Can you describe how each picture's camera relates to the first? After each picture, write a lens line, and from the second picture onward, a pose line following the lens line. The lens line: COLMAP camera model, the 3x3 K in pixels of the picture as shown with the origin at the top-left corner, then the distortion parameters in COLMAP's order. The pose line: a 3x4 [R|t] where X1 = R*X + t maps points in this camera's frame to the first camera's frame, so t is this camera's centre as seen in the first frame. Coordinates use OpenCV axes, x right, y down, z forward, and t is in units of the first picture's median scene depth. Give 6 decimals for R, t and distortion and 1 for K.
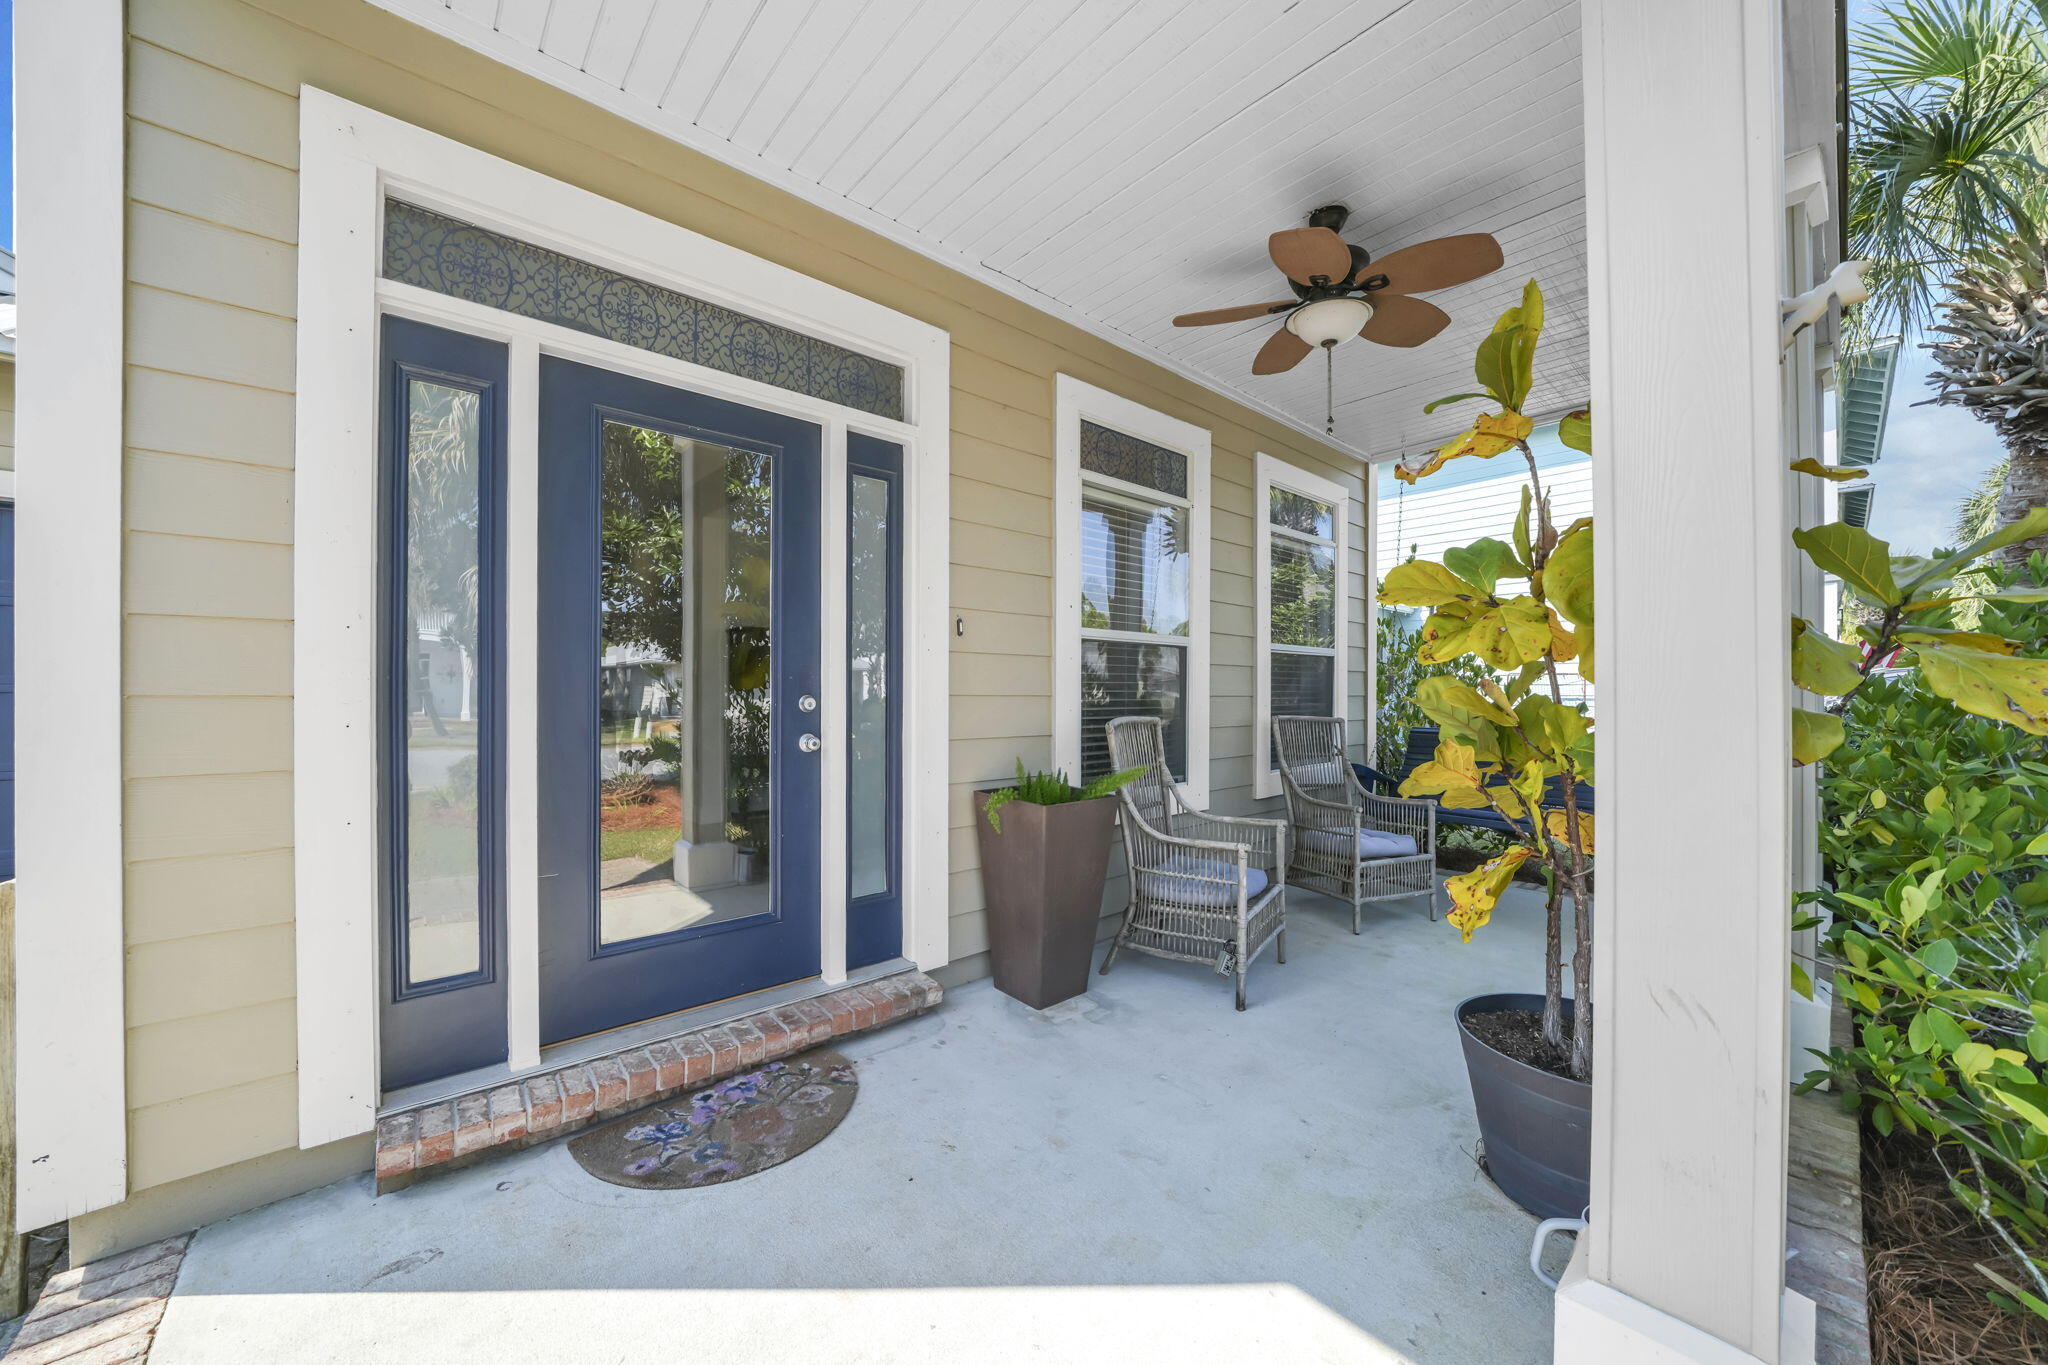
lens RADIAL K [[730.0, 0, 1019.7], [0, 730.0, 682.0], [0, 0, 1]] dist [-0.018420, -0.000059]
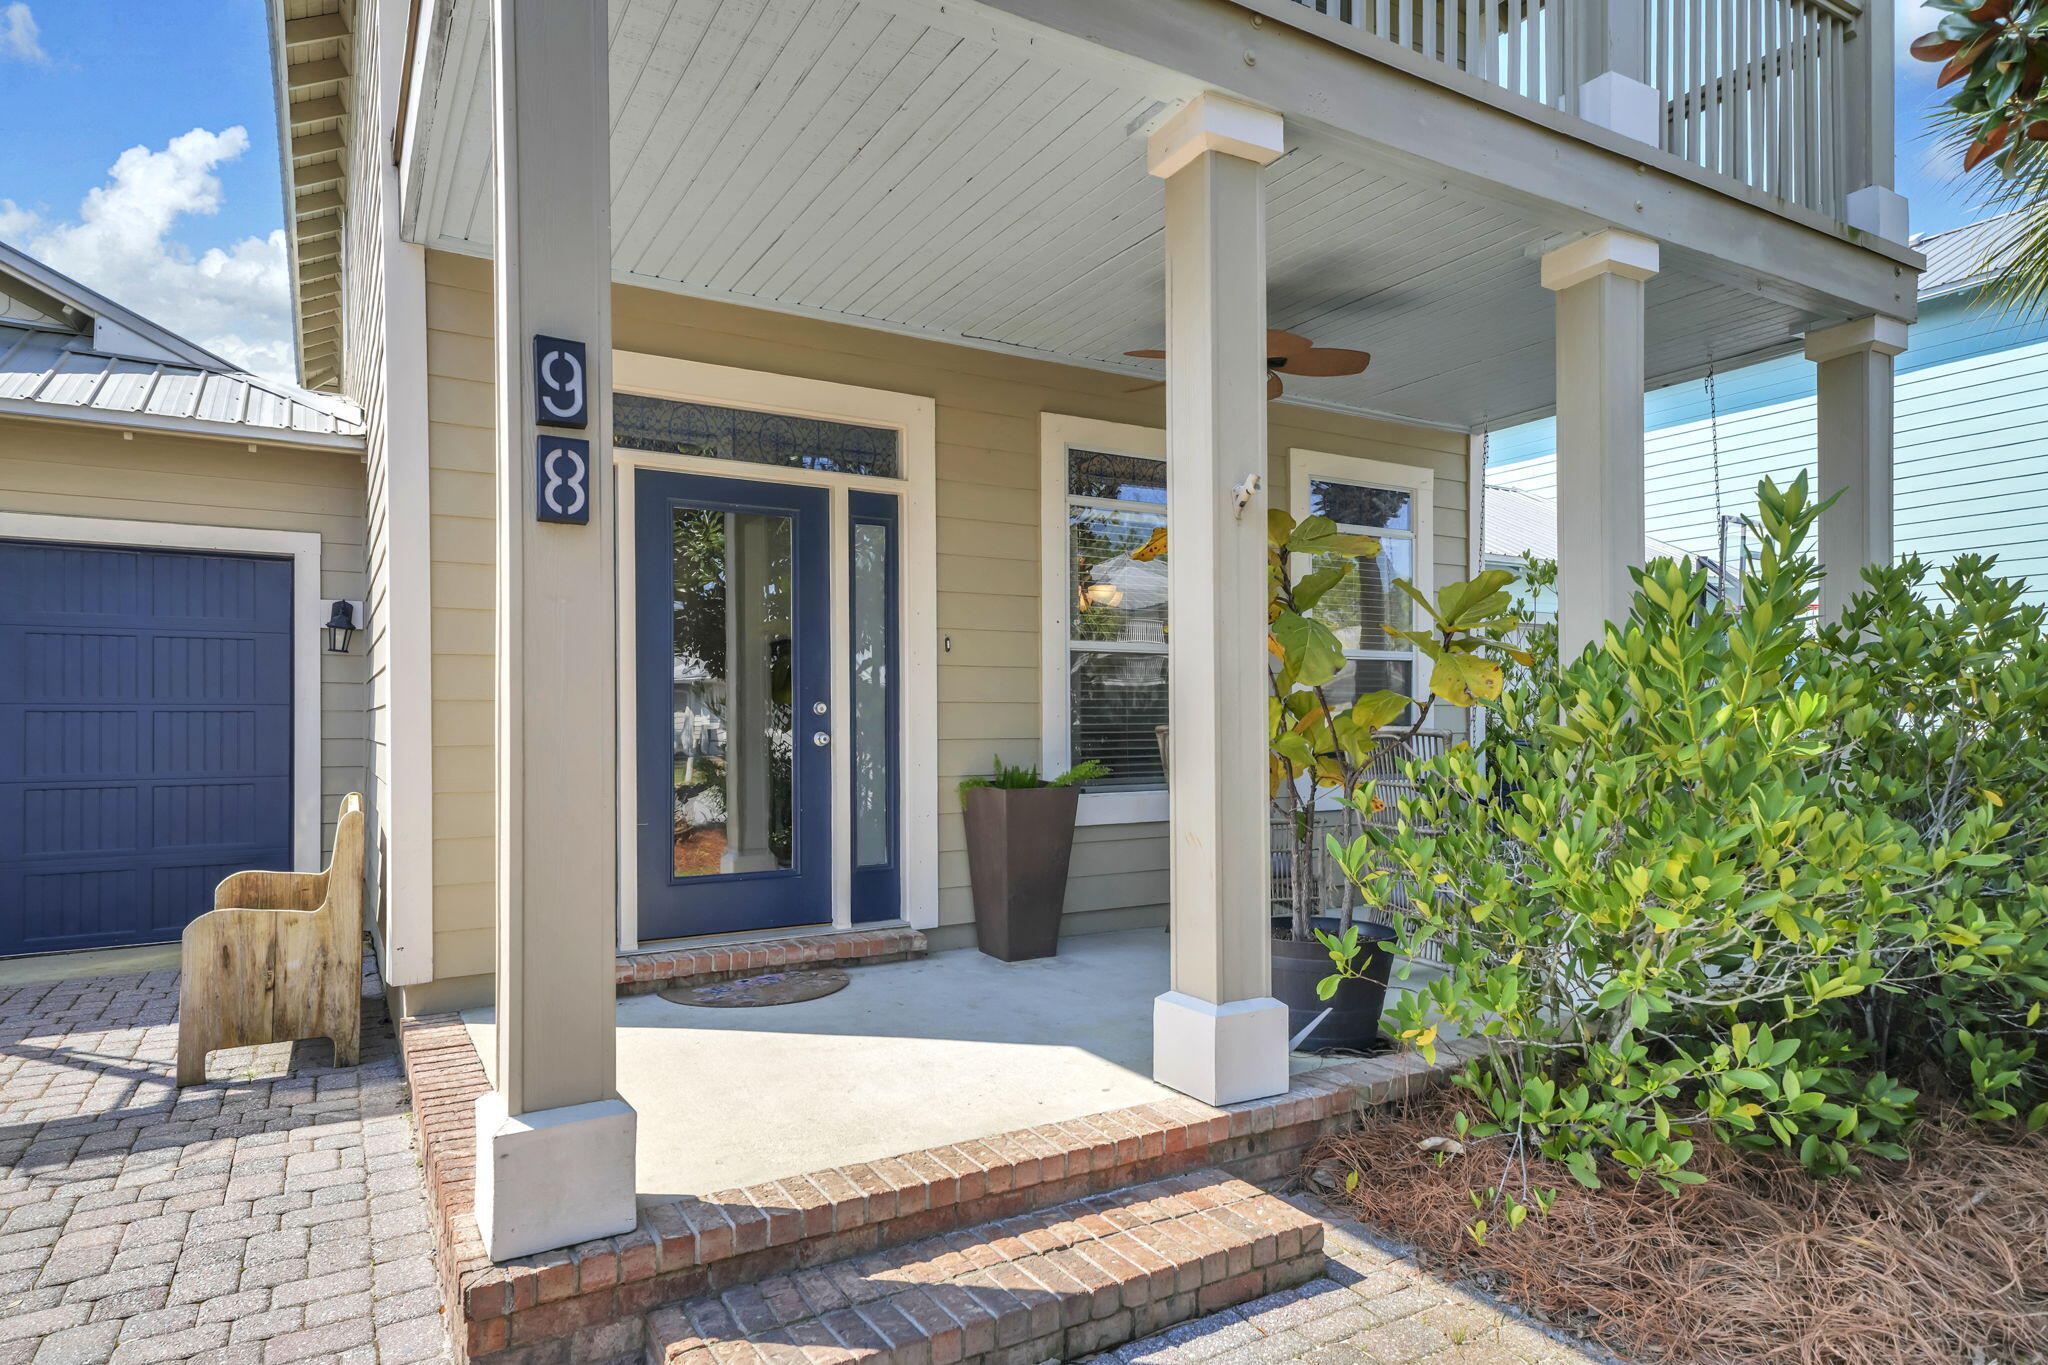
lens RADIAL K [[1175.1, 0, 1025.7], [0, 1175.1, 695.8], [0, 0, 1]] dist [0.031531, 0.000252]
pose [[0.983252, -0.011453, -0.181893, 0.402213], [0.010058, 0.999912, -0.008595, 0.026806], [0.181976, 0.006622, 0.983281, -0.883791]]
